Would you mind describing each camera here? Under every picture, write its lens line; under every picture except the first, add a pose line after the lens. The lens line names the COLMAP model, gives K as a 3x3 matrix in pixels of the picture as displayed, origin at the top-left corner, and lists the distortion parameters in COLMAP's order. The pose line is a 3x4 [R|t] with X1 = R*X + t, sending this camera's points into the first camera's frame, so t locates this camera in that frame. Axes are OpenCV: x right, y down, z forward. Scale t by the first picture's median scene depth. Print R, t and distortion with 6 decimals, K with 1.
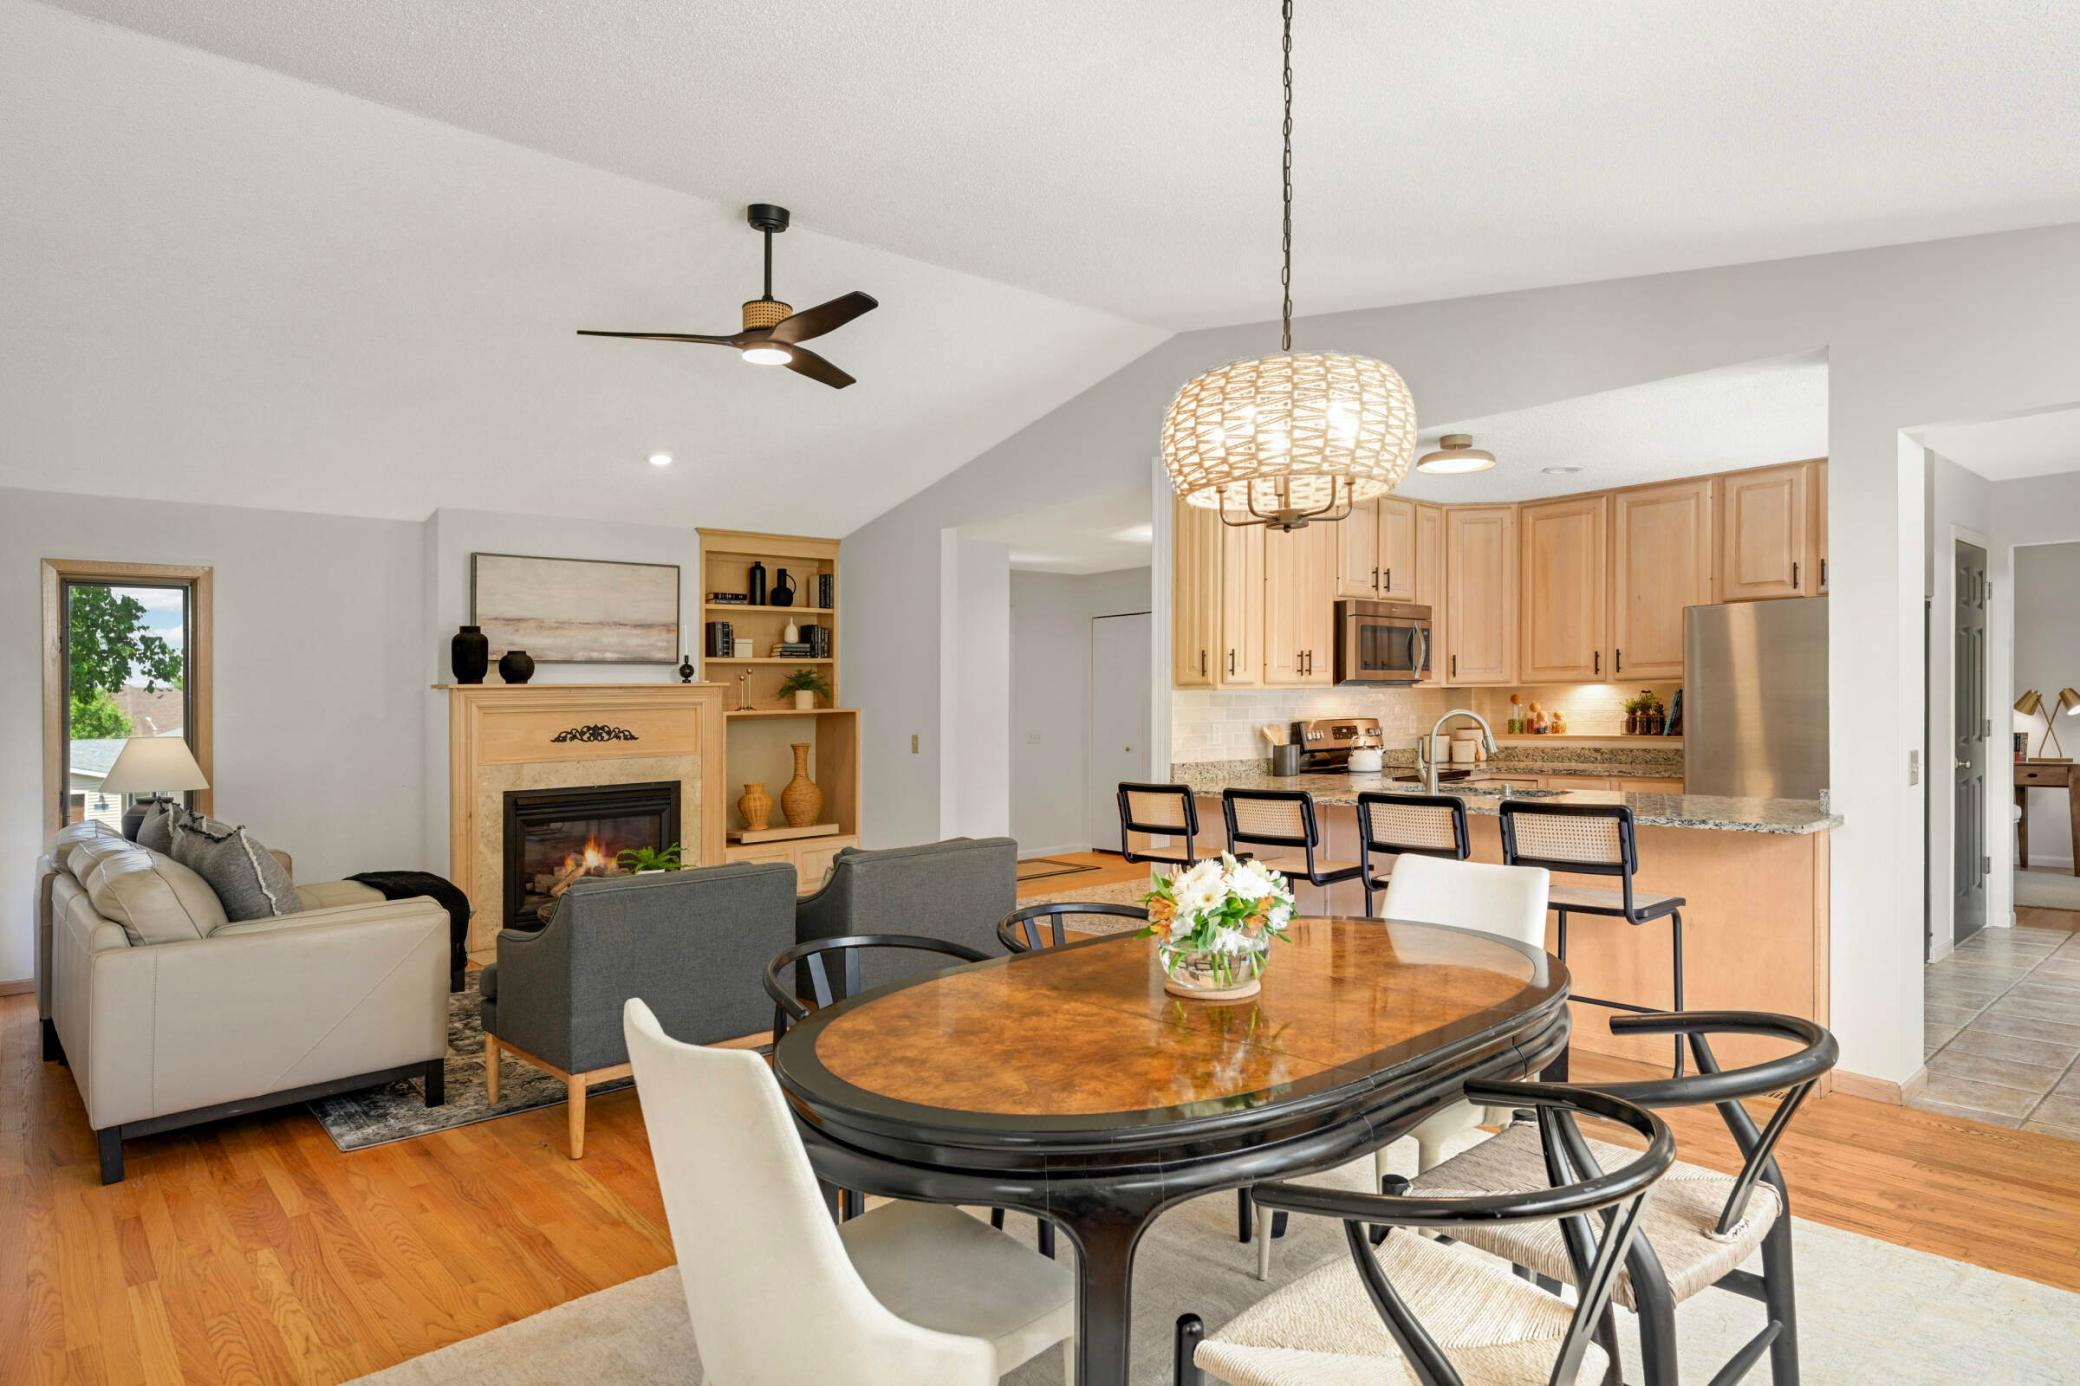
lens RADIAL K [[1074.4, 0, 1040.0], [0, 1074.4, 693.0], [0, 0, 1]] dist [0.005513, 0.000607]
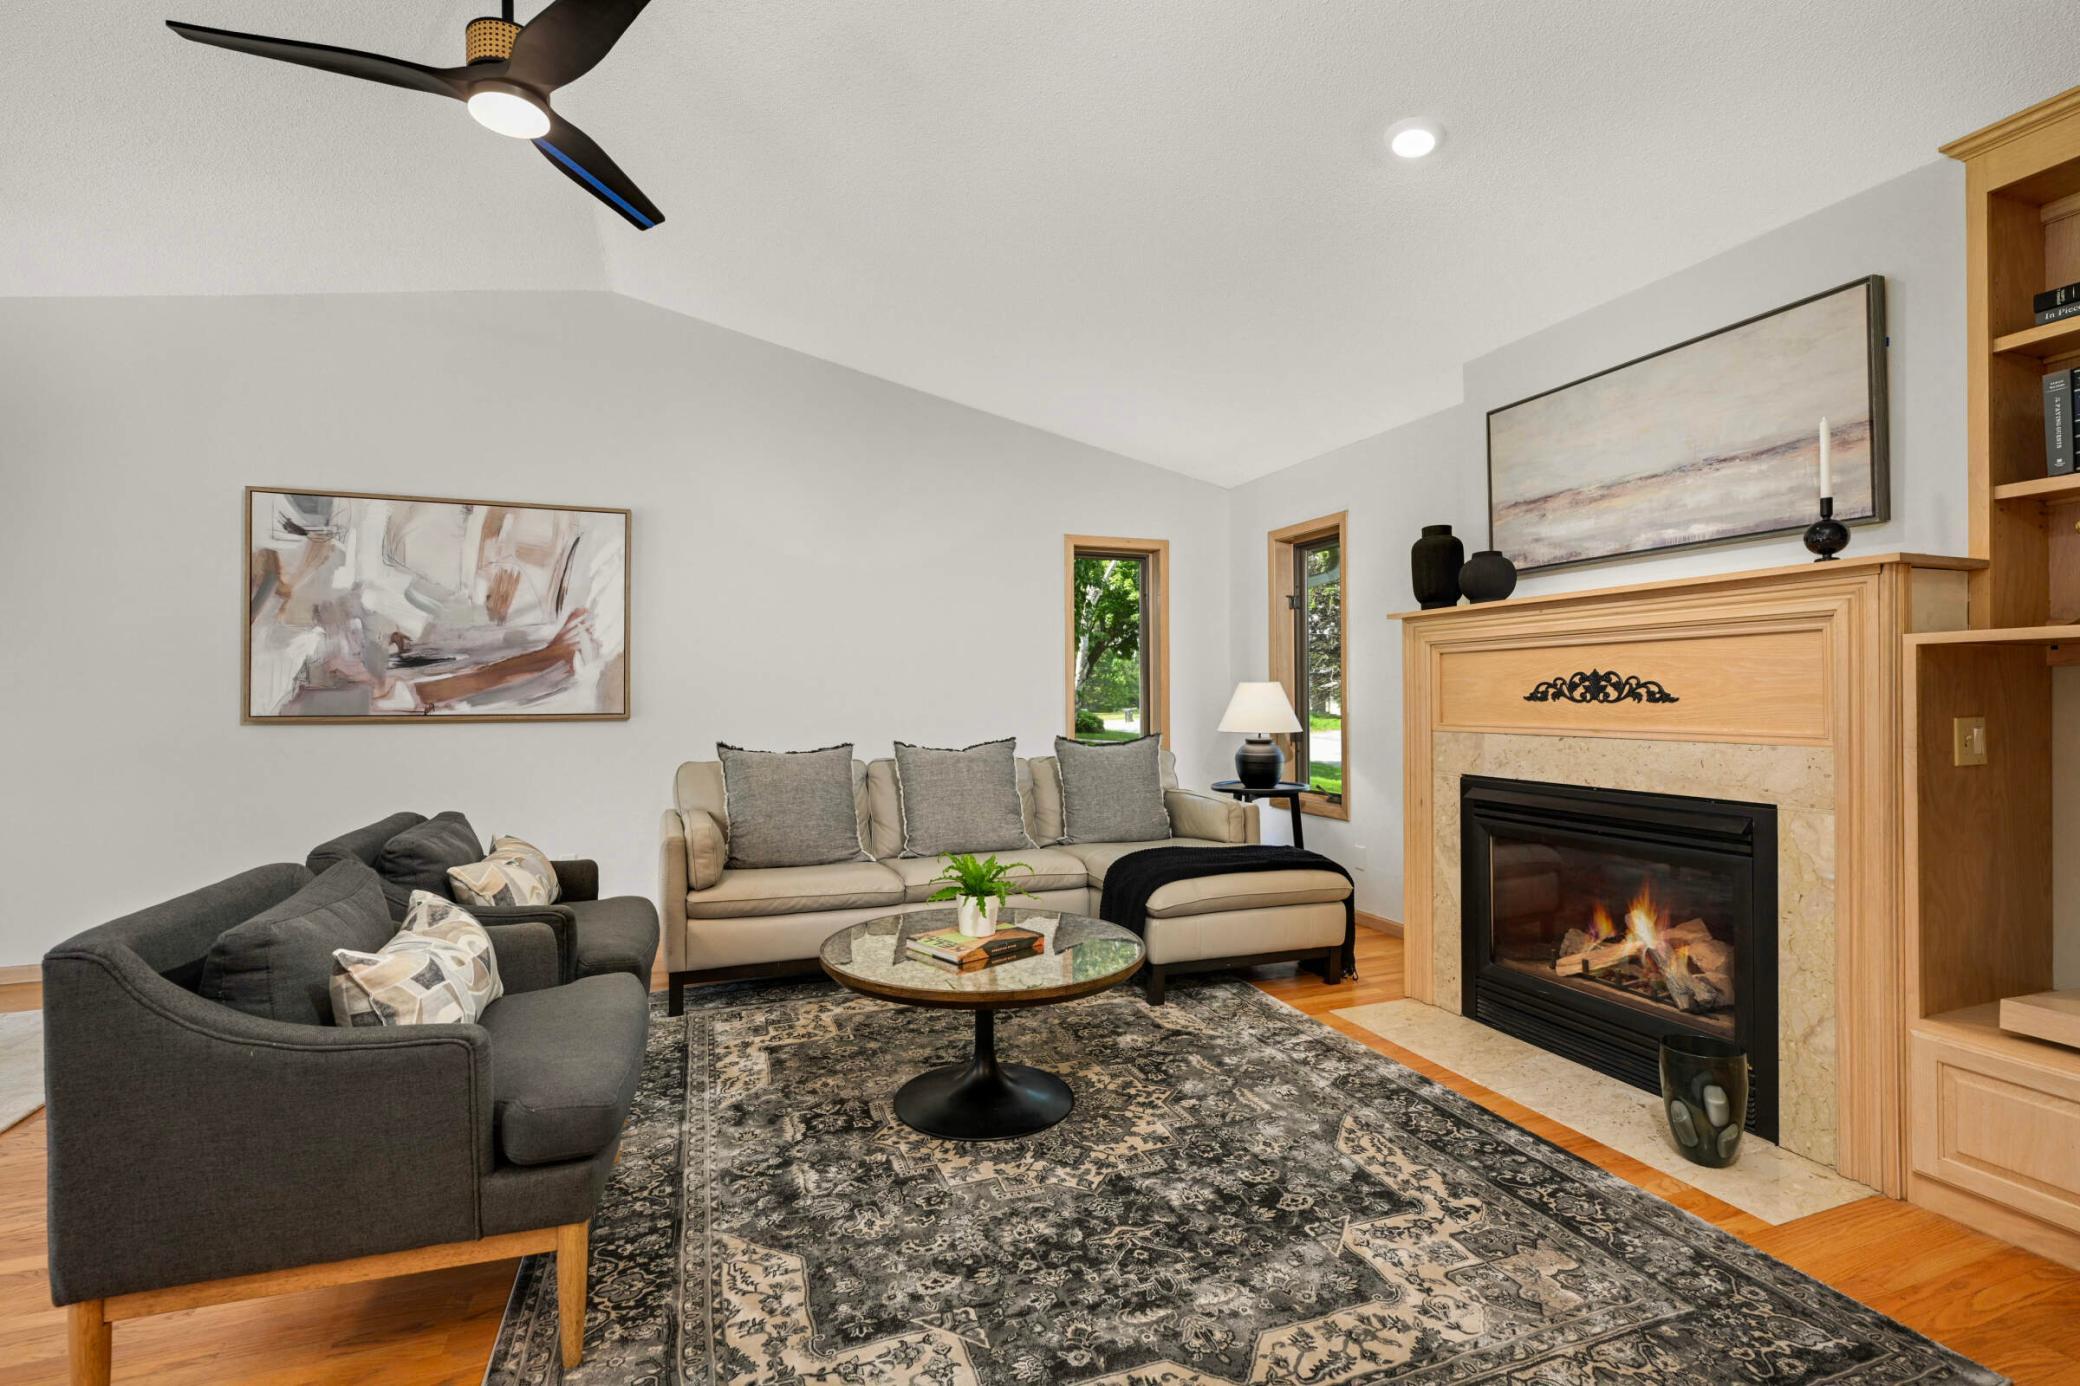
lens RADIAL K [[917.1, 0, 1040.0], [0, 917.1, 693.0], [0, 0, 1]] dist [0.000960, 0.000084]
pose [[-0.331328, 0.009424, -0.943469, 0.058098], [0.003878, 0.999955, 0.008626, 0.021568], [0.943508, -0.000801, -0.331350, 0.542730]]
